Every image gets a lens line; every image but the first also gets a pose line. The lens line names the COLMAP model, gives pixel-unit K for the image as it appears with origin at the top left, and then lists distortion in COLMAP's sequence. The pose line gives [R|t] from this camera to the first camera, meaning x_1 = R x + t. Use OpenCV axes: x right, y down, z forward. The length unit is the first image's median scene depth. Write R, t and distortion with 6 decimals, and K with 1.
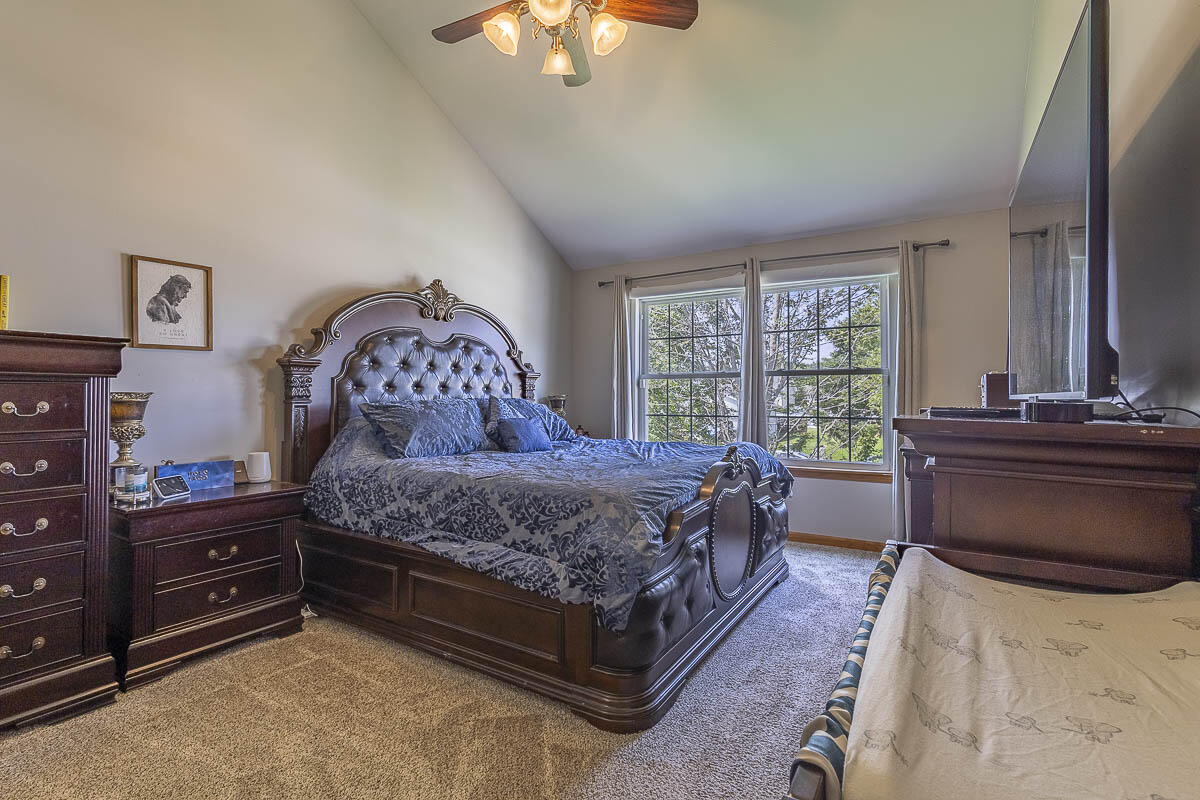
lens RADIAL K [[548.8, 0, 597.6], [0, 548.8, 395.4], [0, 0, 1]] dist [0.007592, -0.001080]
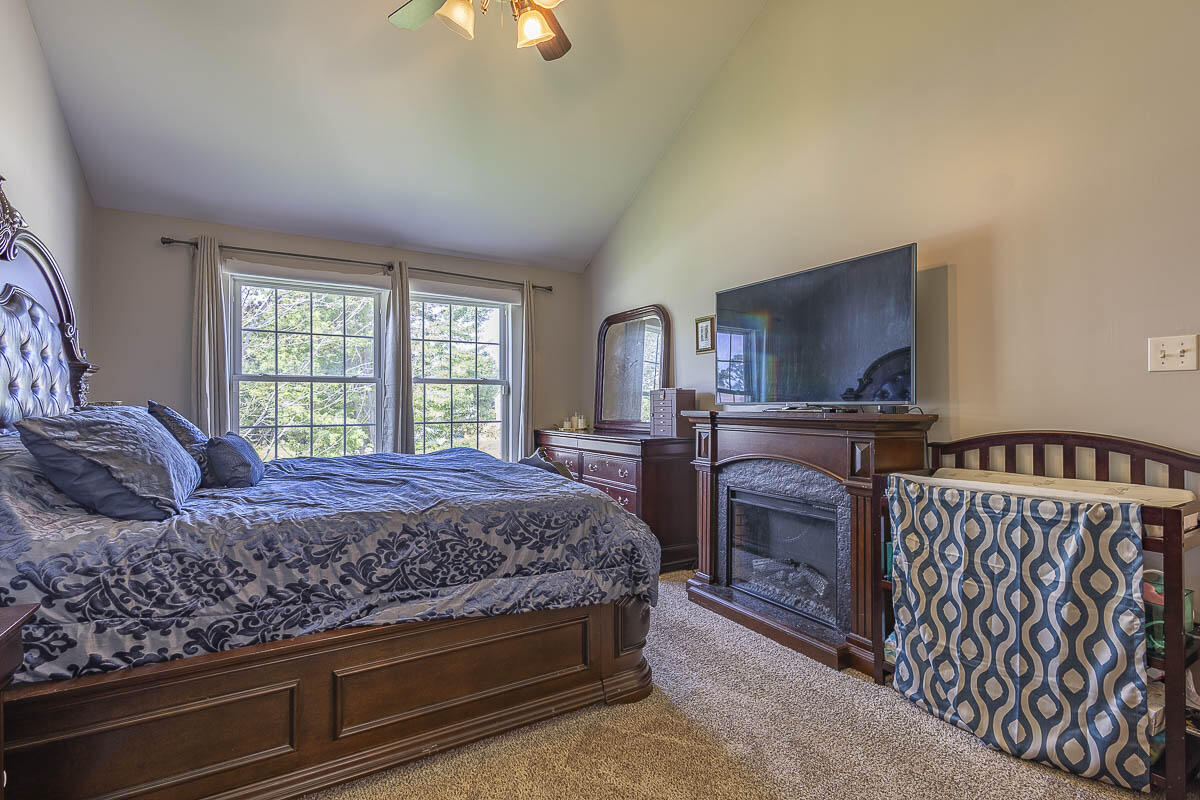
lens RADIAL K [[548.8, 0, 596.9], [0, 548.8, 405.2], [0, 0, 1]] dist [0.007592, -0.001080]
pose [[0.466727, -0.004613, 0.884389, -0.796672], [-0.002123, 0.999978, 0.006336, -0.001838], [-0.884399, -0.004835, 0.466707, 0.433087]]
